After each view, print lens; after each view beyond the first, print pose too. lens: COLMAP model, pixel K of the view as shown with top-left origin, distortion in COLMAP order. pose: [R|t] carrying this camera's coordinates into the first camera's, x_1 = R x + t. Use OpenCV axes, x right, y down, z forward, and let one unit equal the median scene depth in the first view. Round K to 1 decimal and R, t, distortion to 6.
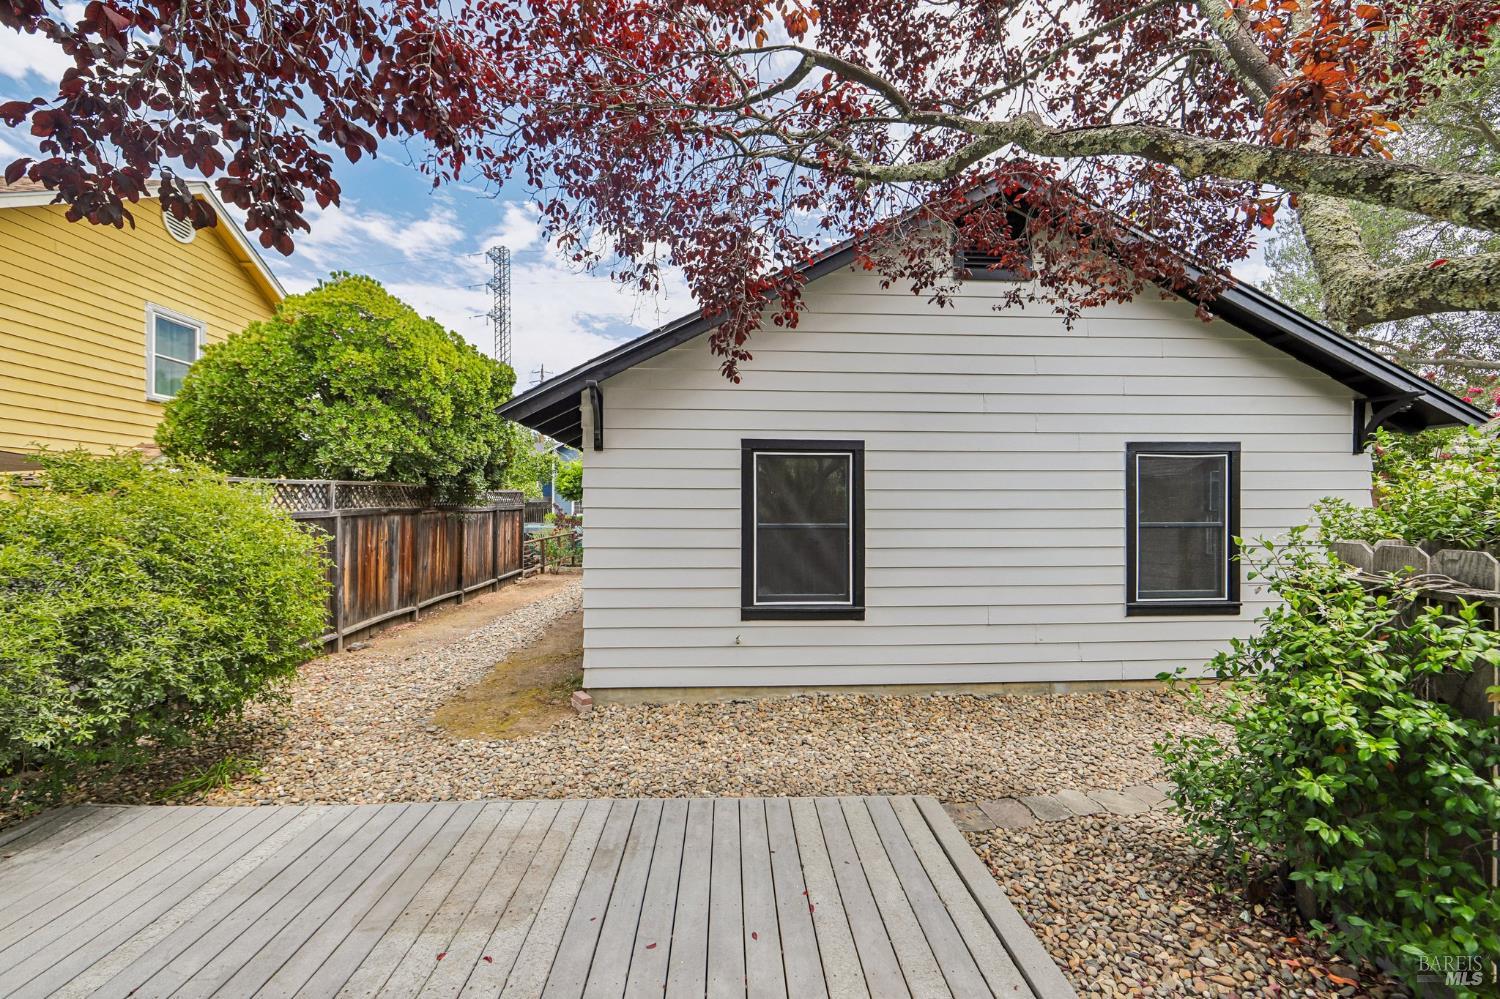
lens RADIAL K [[586.9, 0, 743.1], [0, 586.9, 503.0], [0, 0, 1]] dist [-0.010762, 0.000402]
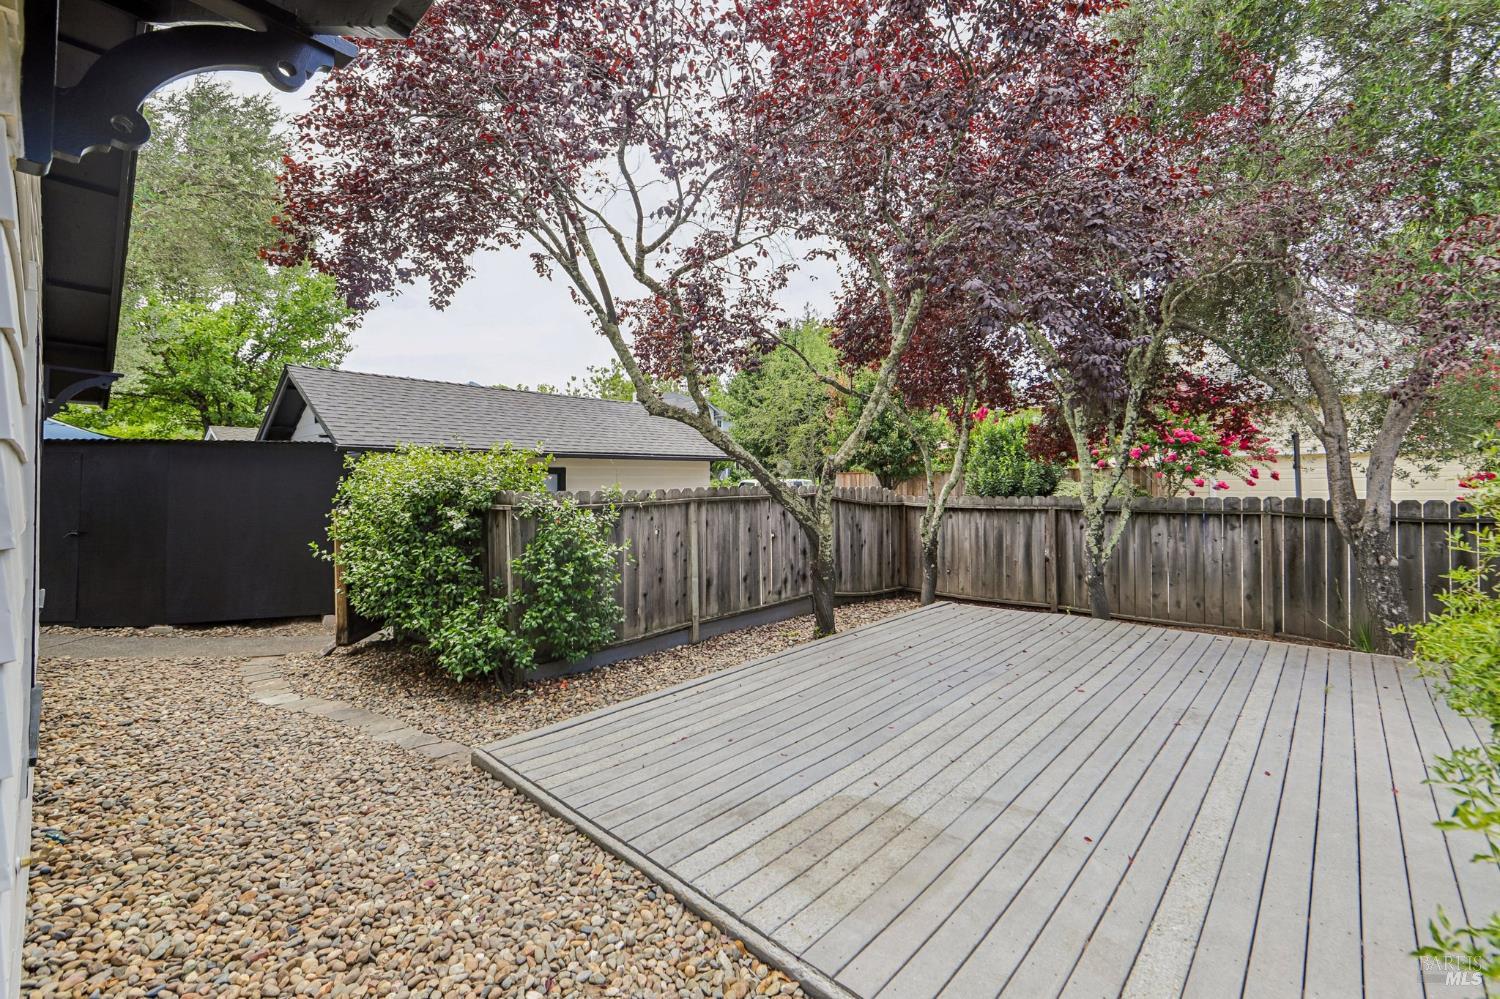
lens RADIAL K [[634.2, 0, 766.5], [0, 634.2, 480.9], [0, 0, 1]] dist [-0.010019, 0.000383]
pose [[-0.713625, 0.009706, 0.700461, -0.565208], [0.010409, 0.999941, -0.003252, 0.021900], [-0.700451, 0.004970, -0.713683, 0.969389]]
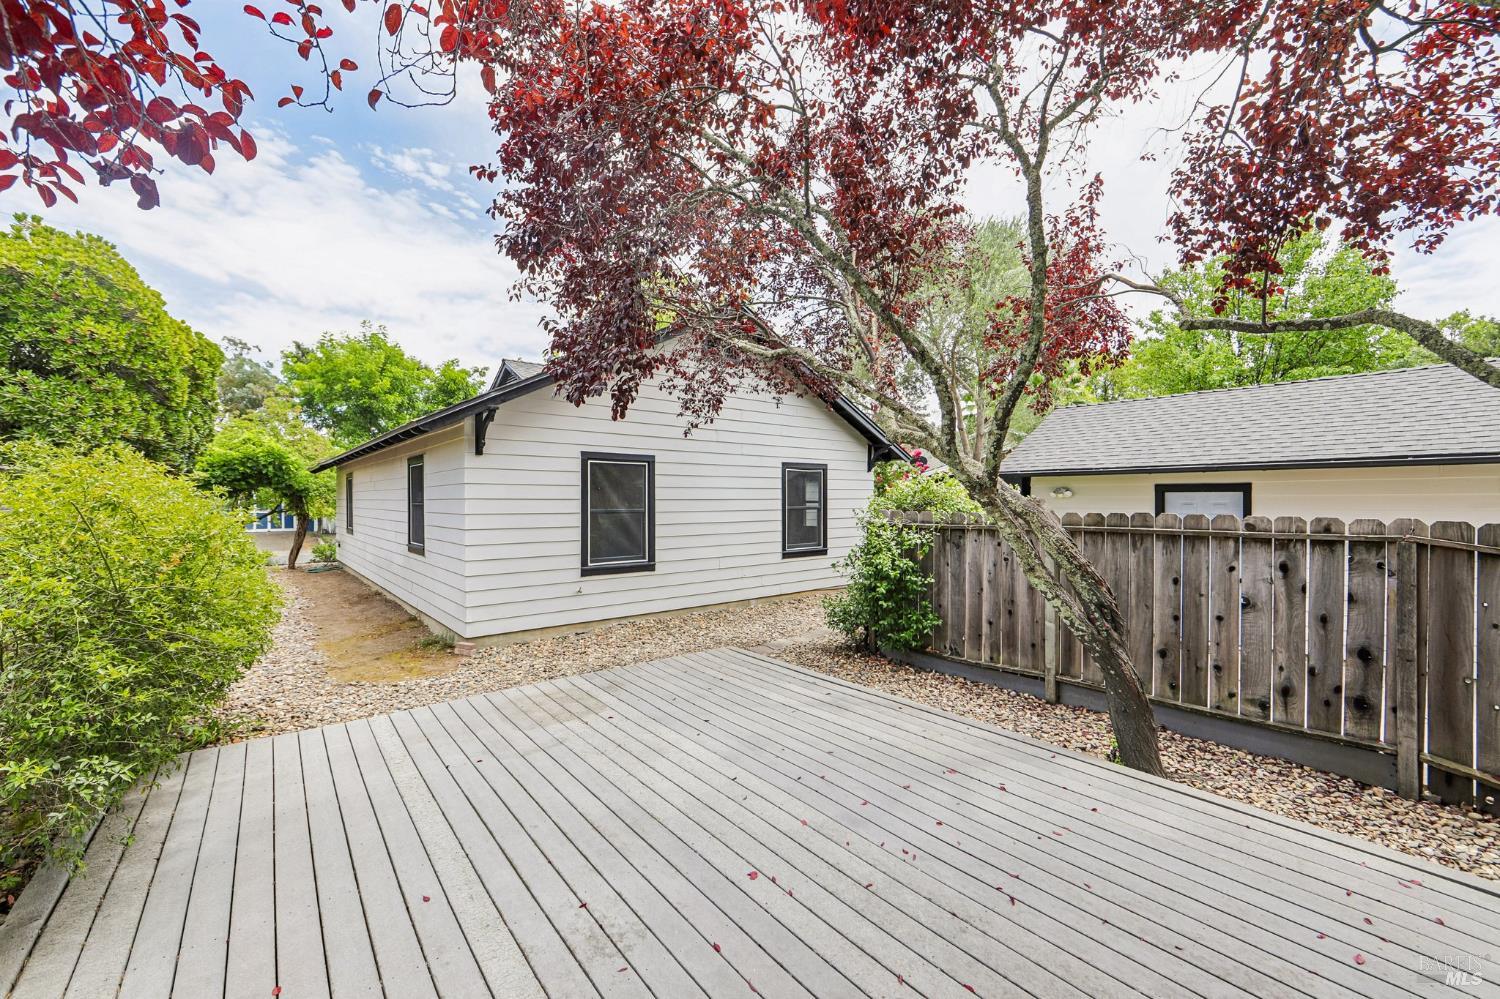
lens RADIAL K [[586.9, 0, 743.1], [0, 586.9, 503.0], [0, 0, 1]] dist [-0.010762, 0.000402]
pose [[0.798068, -0.005435, 0.602542, -0.553459], [-0.001062, 0.999945, 0.010425, 0.002981], [-0.602566, -0.008960, 0.798019, -0.389594]]
